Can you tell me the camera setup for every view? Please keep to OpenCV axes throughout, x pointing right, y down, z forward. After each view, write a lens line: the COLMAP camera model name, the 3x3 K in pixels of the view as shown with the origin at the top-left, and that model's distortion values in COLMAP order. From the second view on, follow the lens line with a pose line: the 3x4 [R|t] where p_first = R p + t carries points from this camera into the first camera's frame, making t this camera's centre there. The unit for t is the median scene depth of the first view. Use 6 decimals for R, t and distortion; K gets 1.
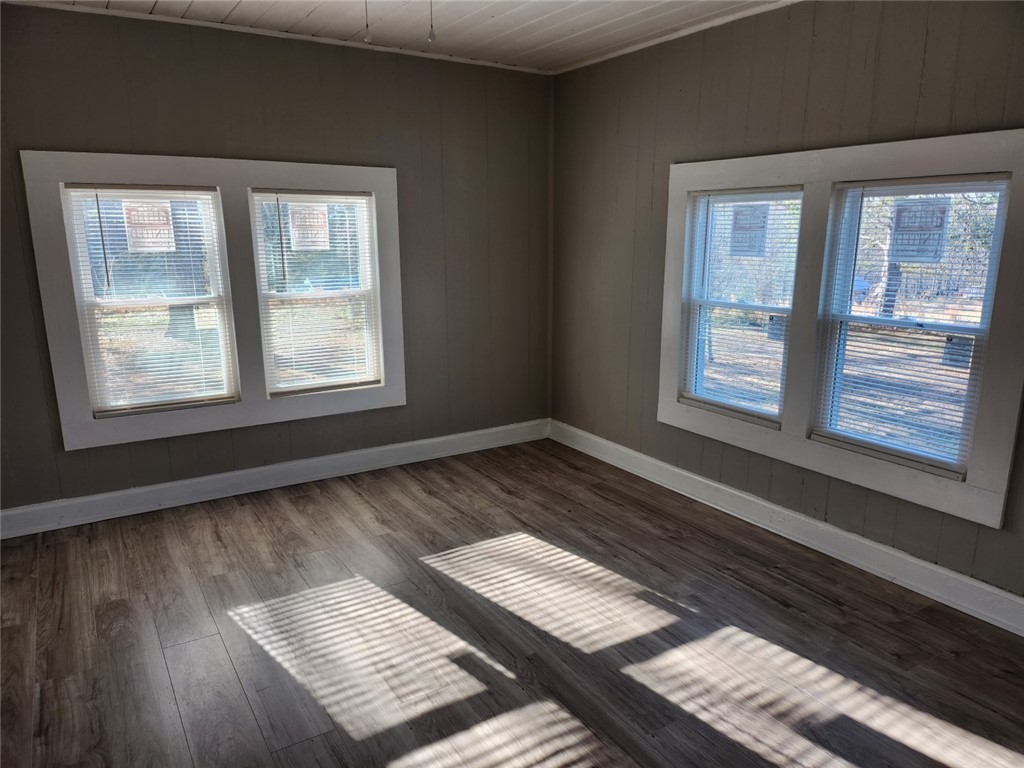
lens RADIAL K [[720.4, 0, 519.7], [0, 720.4, 401.7], [0, 0, 1]] dist [0.004084, -0.005235]
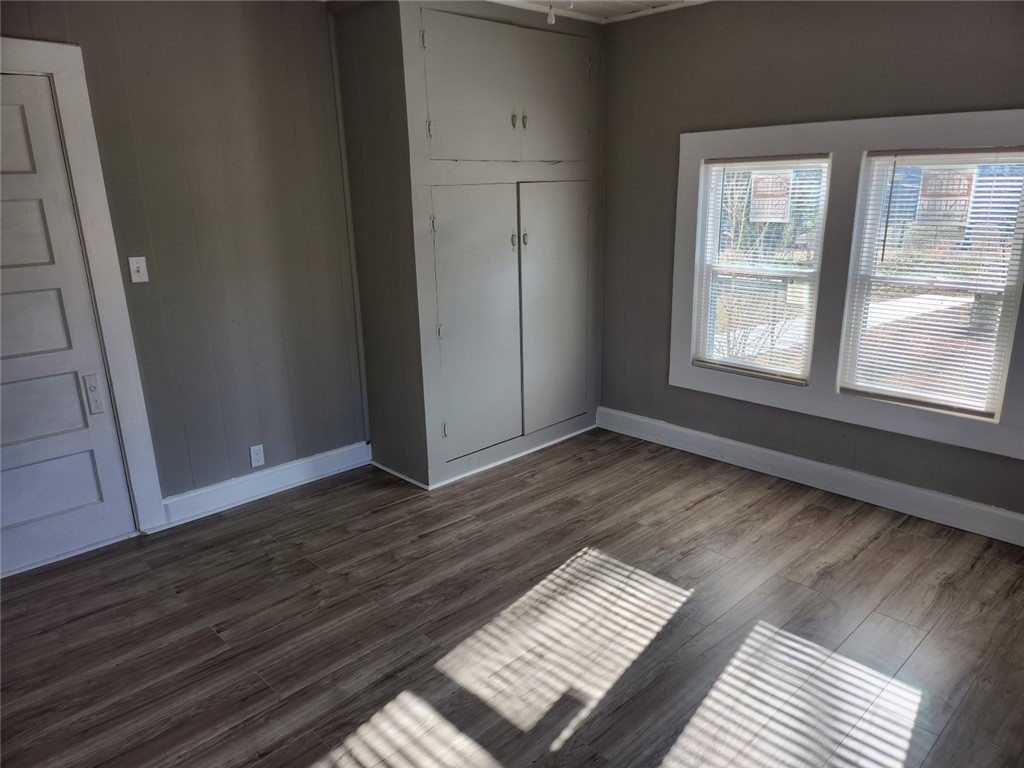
lens RADIAL K [[717.1, 0, 521.7], [0, 717.1, 388.9], [0, 0, 1]] dist [0.066619, -0.064359]
pose [[0.209170, 0.268062, -0.940421, 0.458363], [-0.206218, 0.952158, 0.225540, -0.145622], [0.955888, 0.146756, 0.254442, 0.452440]]
